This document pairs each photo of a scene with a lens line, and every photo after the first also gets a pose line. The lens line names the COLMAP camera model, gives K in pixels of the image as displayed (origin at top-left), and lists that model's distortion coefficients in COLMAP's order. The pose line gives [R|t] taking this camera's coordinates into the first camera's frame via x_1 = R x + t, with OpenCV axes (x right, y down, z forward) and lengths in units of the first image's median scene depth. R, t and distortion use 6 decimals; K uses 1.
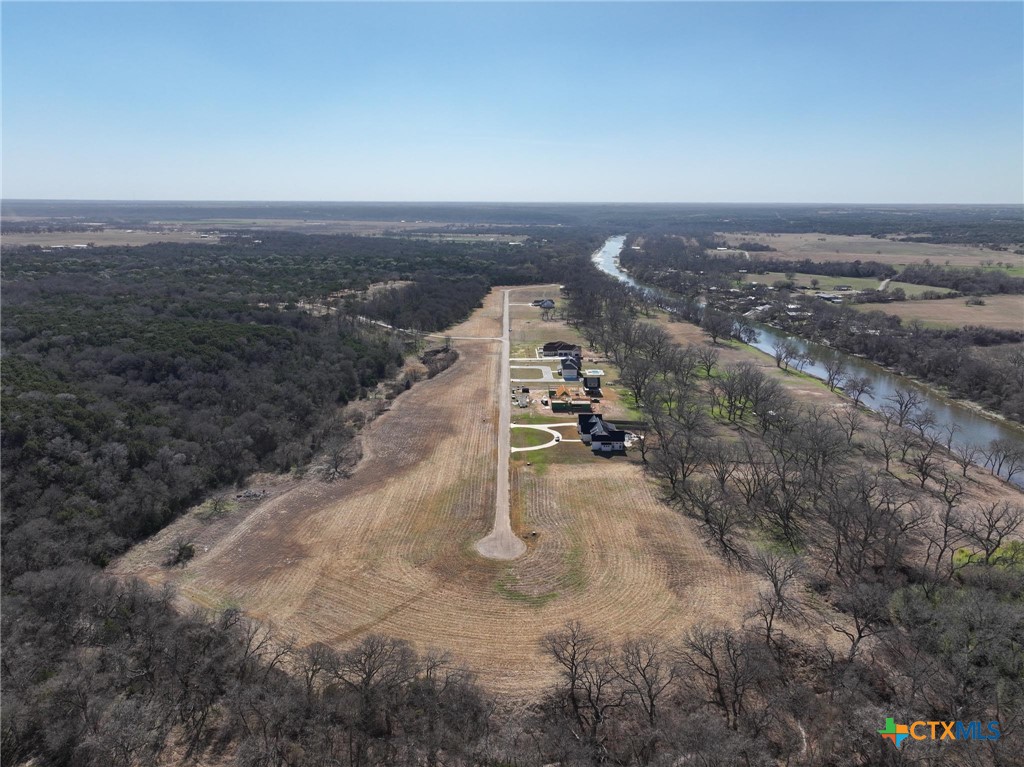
lens RADIAL K [[726.5, 0, 512.5], [0, 726.5, 384.3], [0, 0, 1]] dist [0.005668, 0.008755]
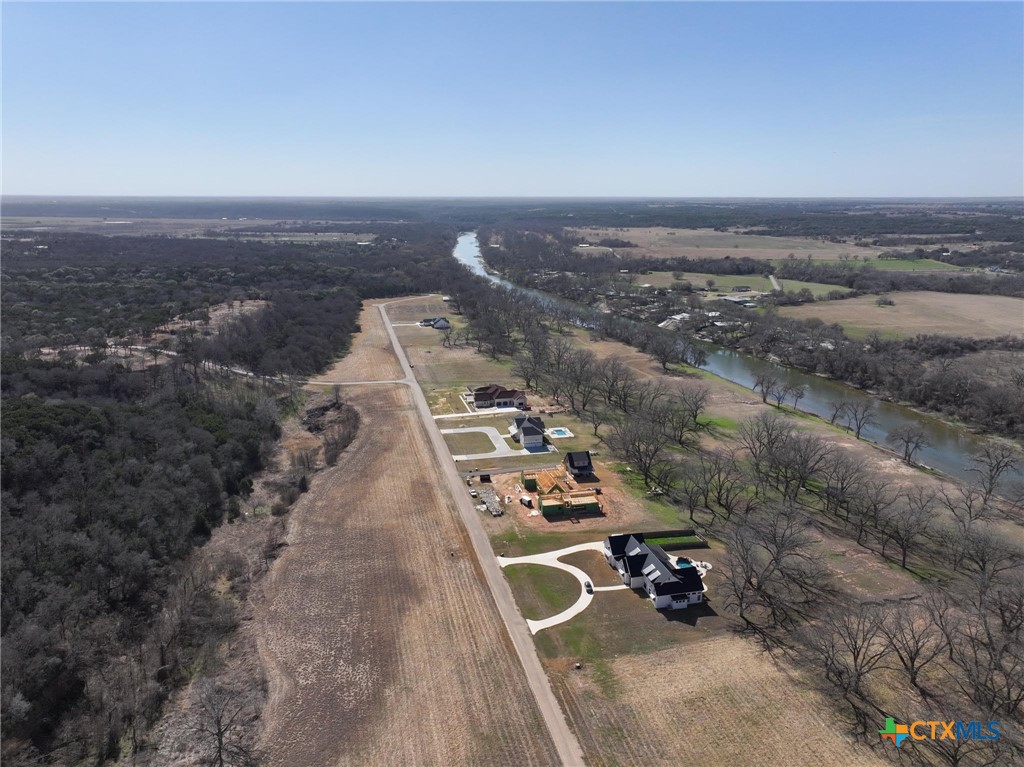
lens RADIAL K [[726.5, 0, 512.8], [0, 726.5, 382.8], [0, 0, 1]] dist [0.005668, 0.008755]
pose [[0.973771, -0.059708, 0.219556, -0.057919], [0.058485, 0.998215, 0.012069, -0.050226], [-0.219885, 0.001088, 0.975525, 0.190247]]
